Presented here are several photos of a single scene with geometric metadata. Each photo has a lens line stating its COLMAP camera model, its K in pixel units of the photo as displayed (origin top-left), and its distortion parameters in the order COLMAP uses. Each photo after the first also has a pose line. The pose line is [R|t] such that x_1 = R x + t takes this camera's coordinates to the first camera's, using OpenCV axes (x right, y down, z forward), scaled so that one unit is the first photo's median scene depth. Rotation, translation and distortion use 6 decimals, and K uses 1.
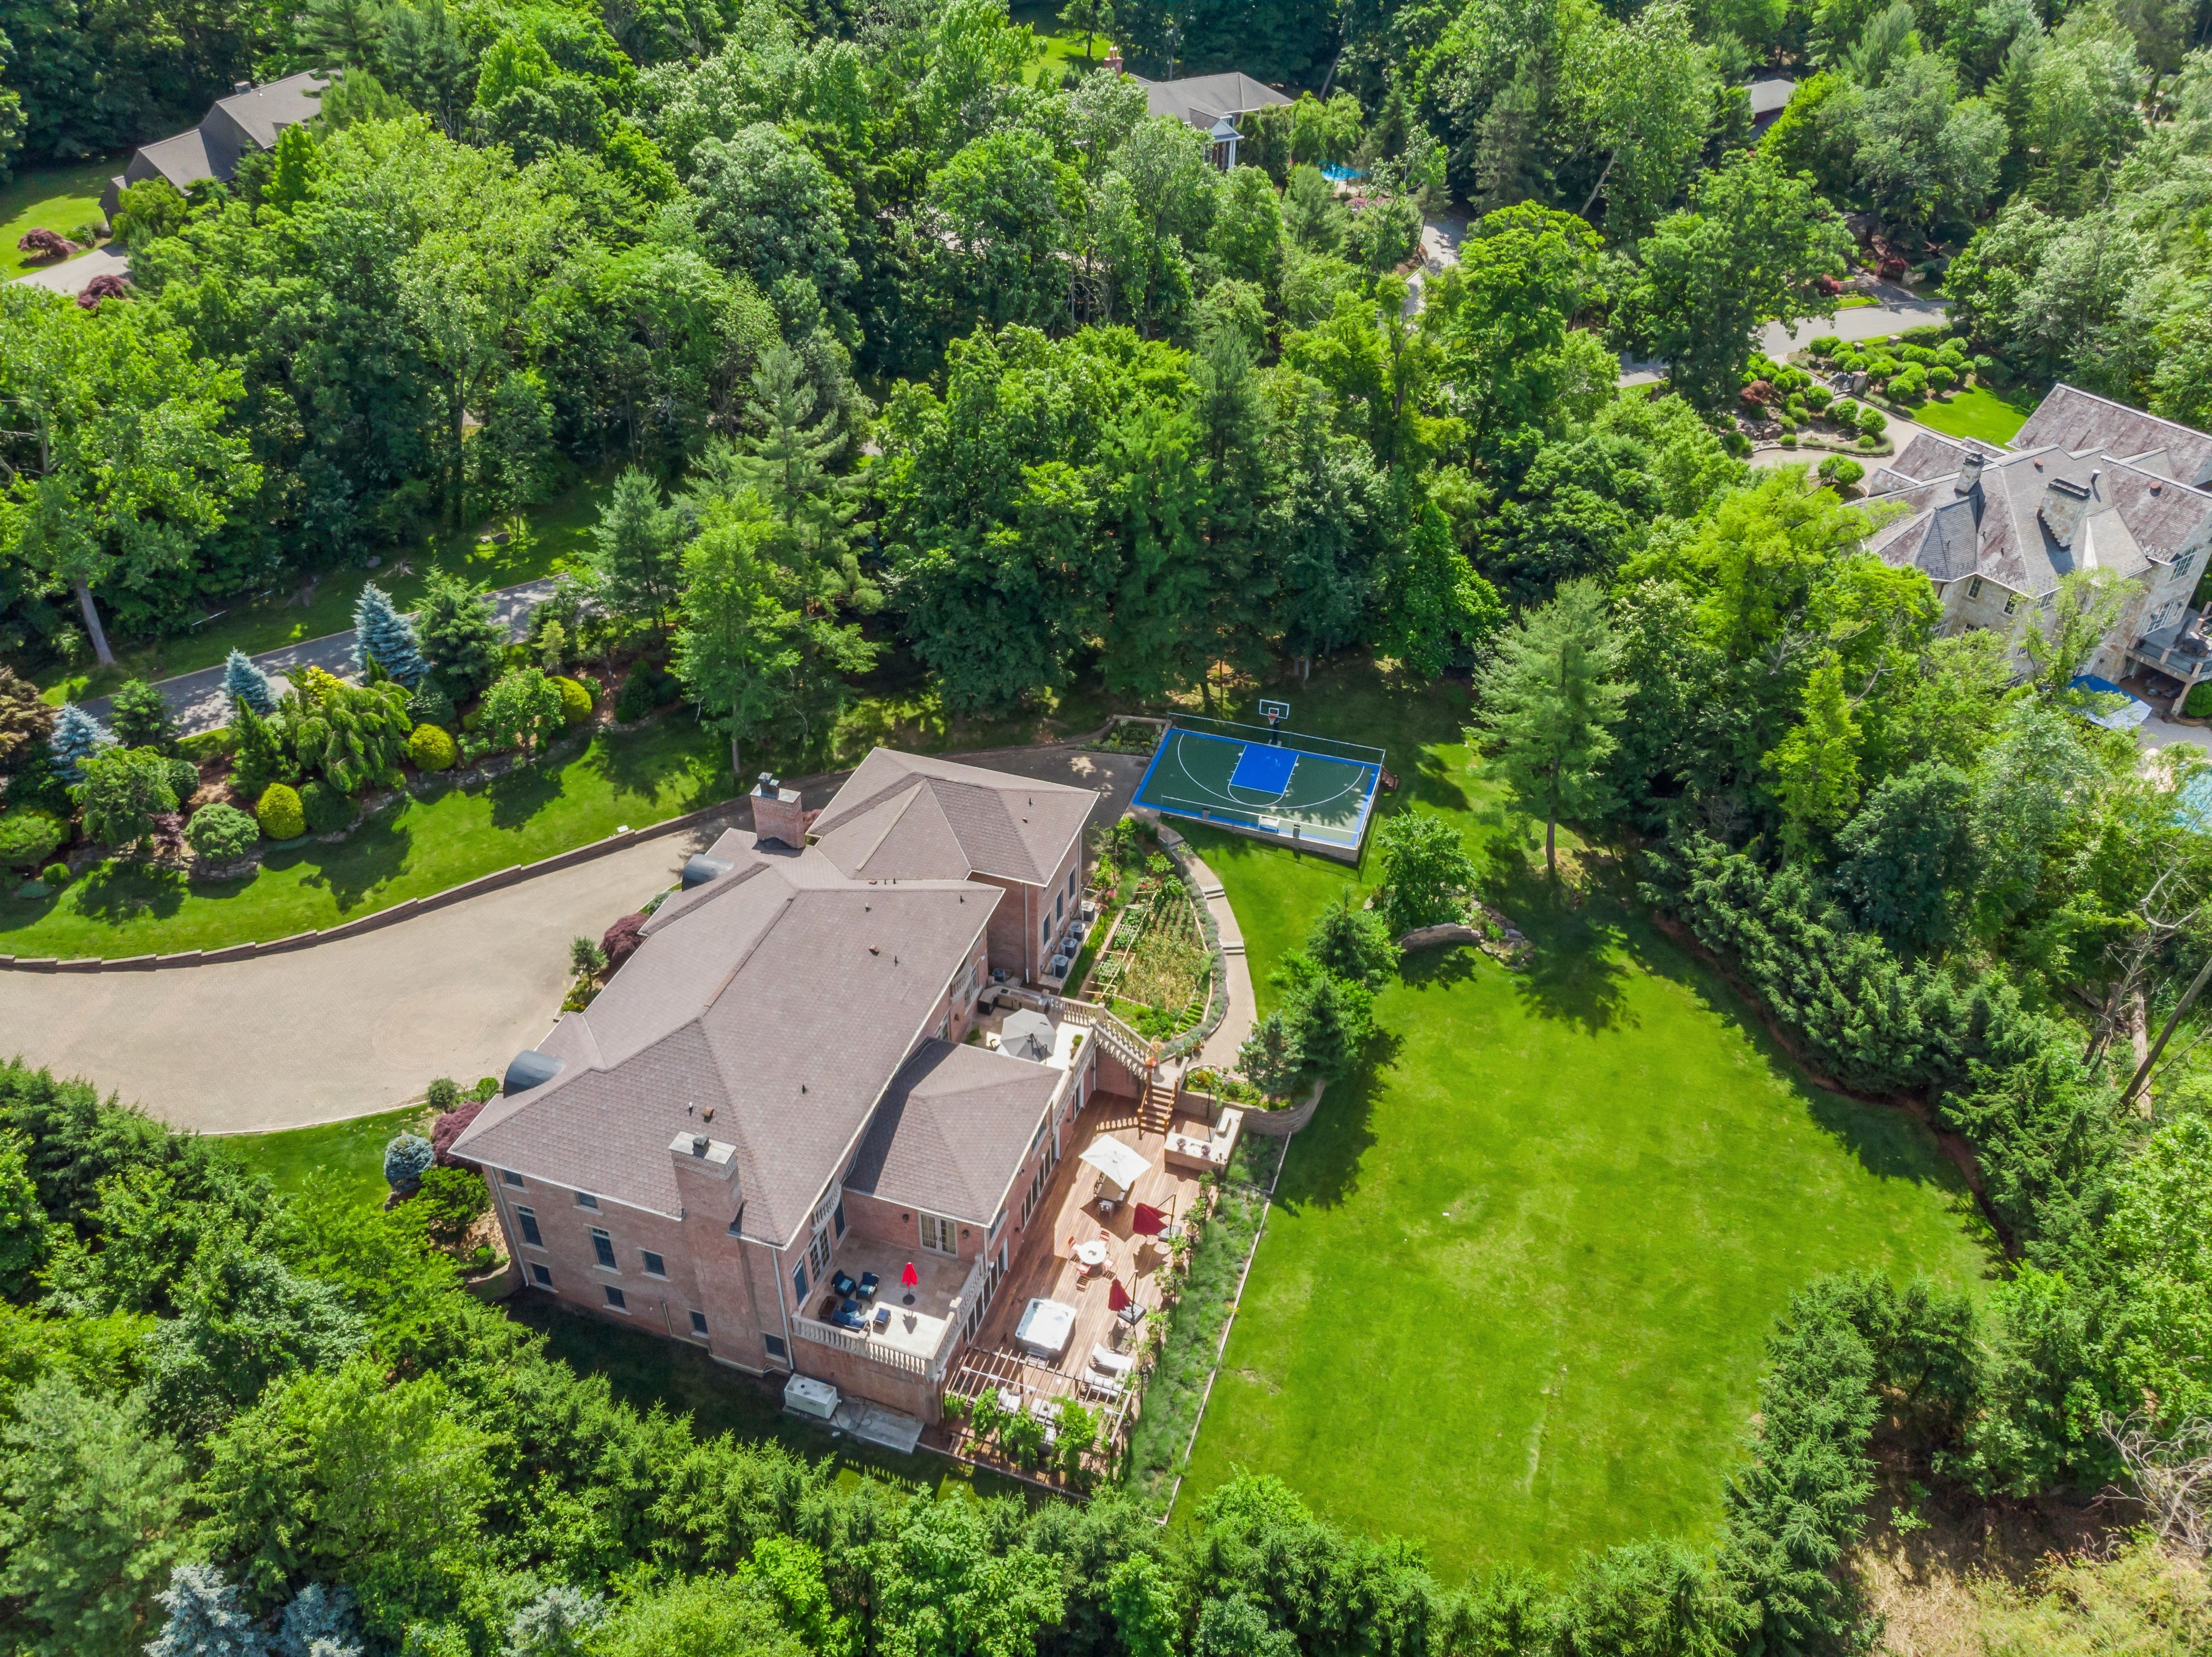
lens RADIAL K [[1585.5, 0, 1106.0], [0, 1585.5, 828.5], [0, 0, 1]] dist [0.005697, -0.062931]
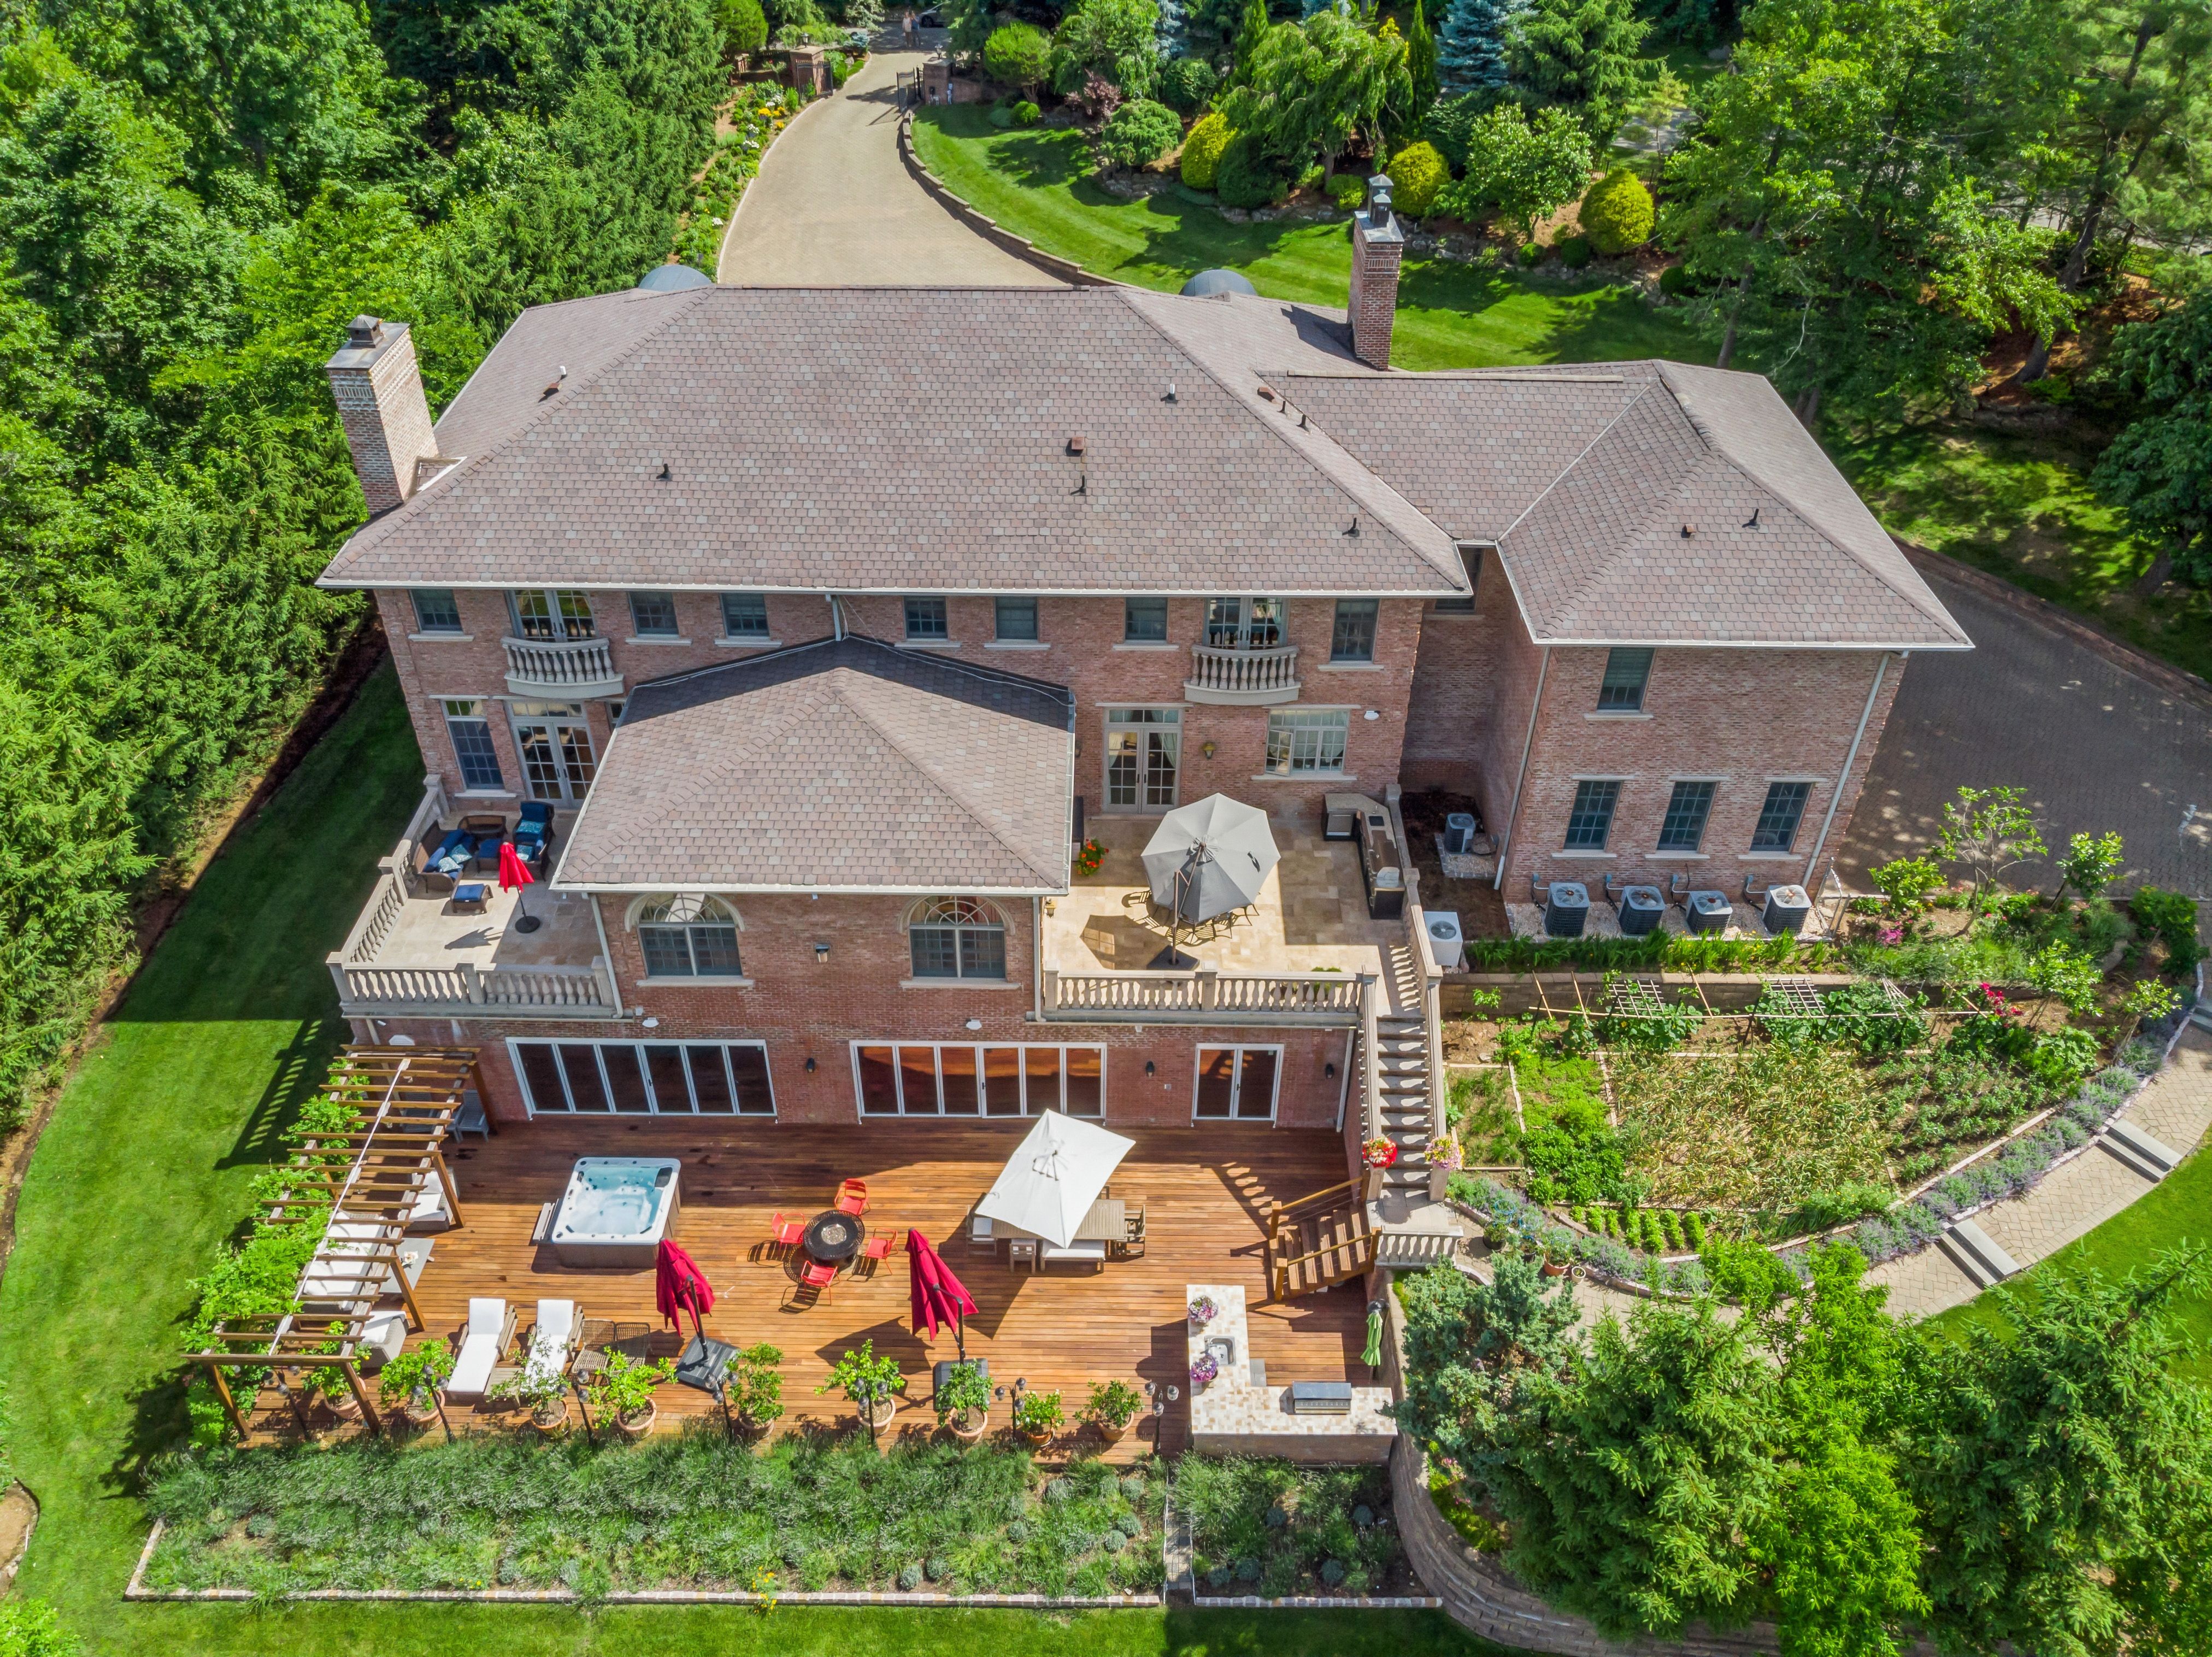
lens RADIAL K [[1585.5, 0, 1106.0], [0, 1585.5, 828.5], [0, 0, 1]] dist [0.005697, -0.062931]
pose [[0.310137, 0.585857, -0.748723, 0.231828], [-0.557508, 0.750001, 0.355926, -0.010635], [0.770065, 0.307034, 0.559223, 0.653291]]
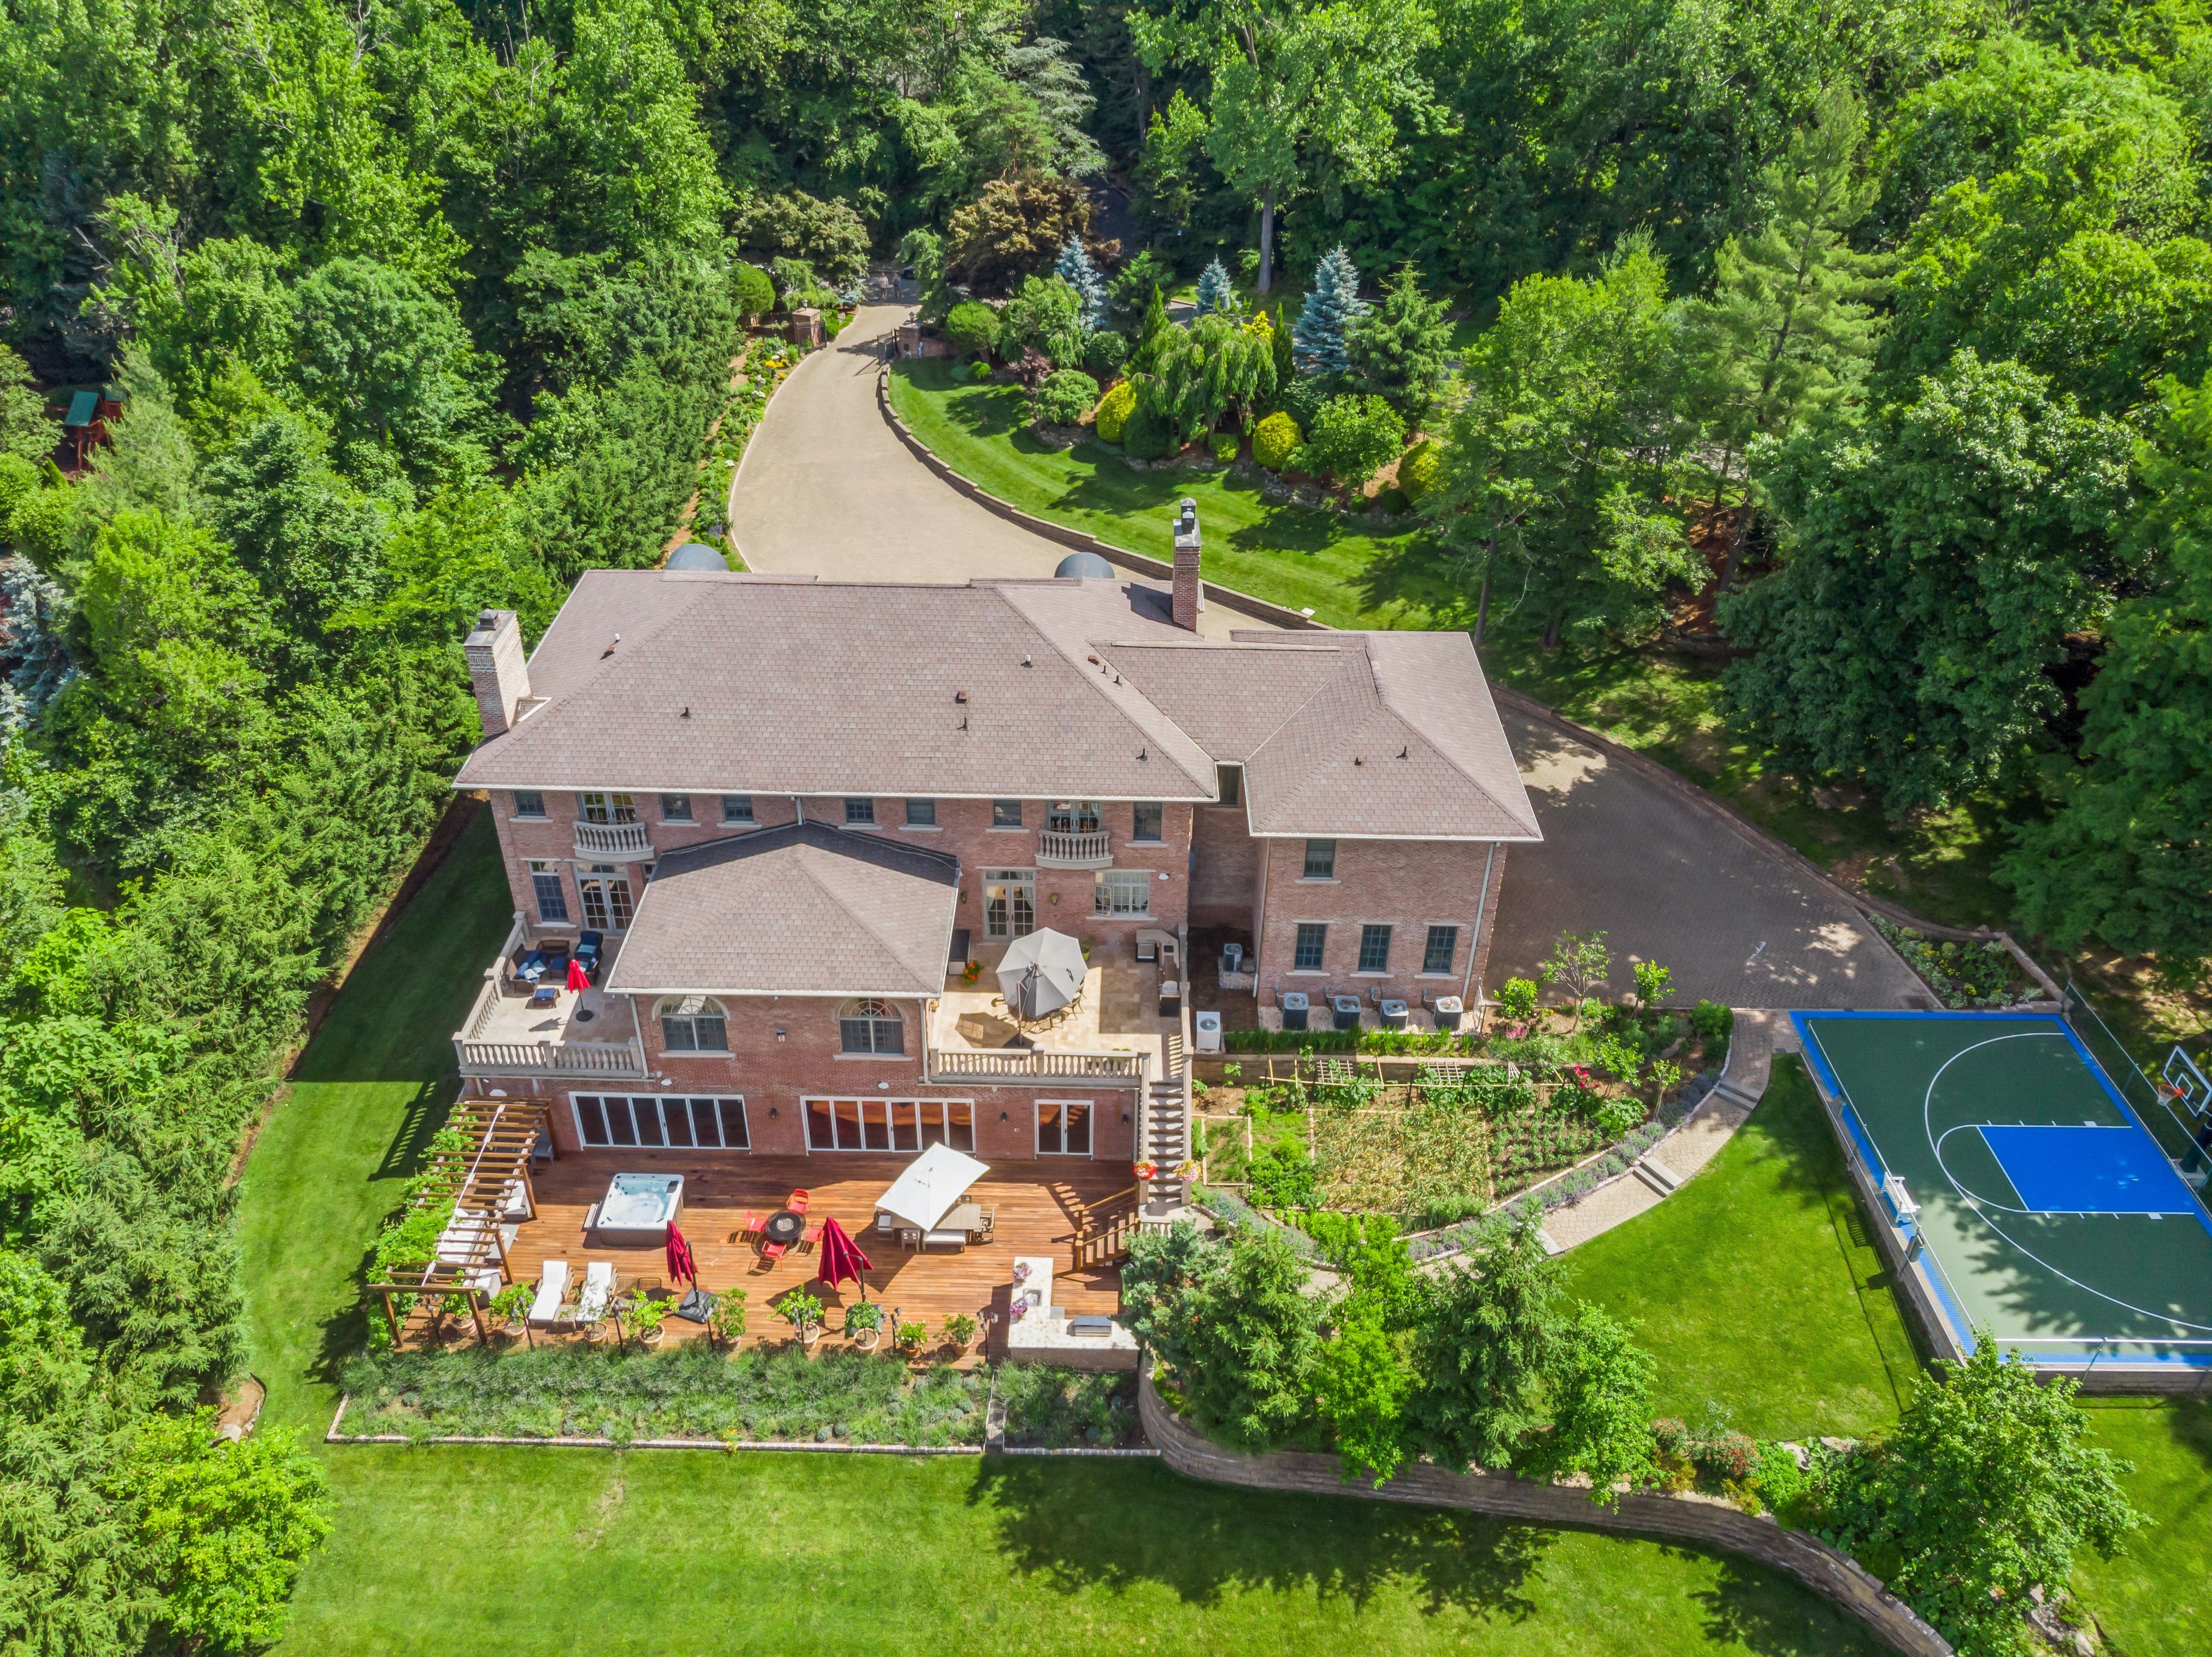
lens RADIAL K [[1571.7, 0, 1106.0], [0, 1571.7, 828.5], [0, 0, 1]] dist [0.072678, -0.292938]
pose [[0.302588, 0.536270, -0.787944, 0.384191], [-0.562885, 0.767679, 0.306317, -0.110479], [0.769156, 0.350834, 0.534148, 0.583664]]
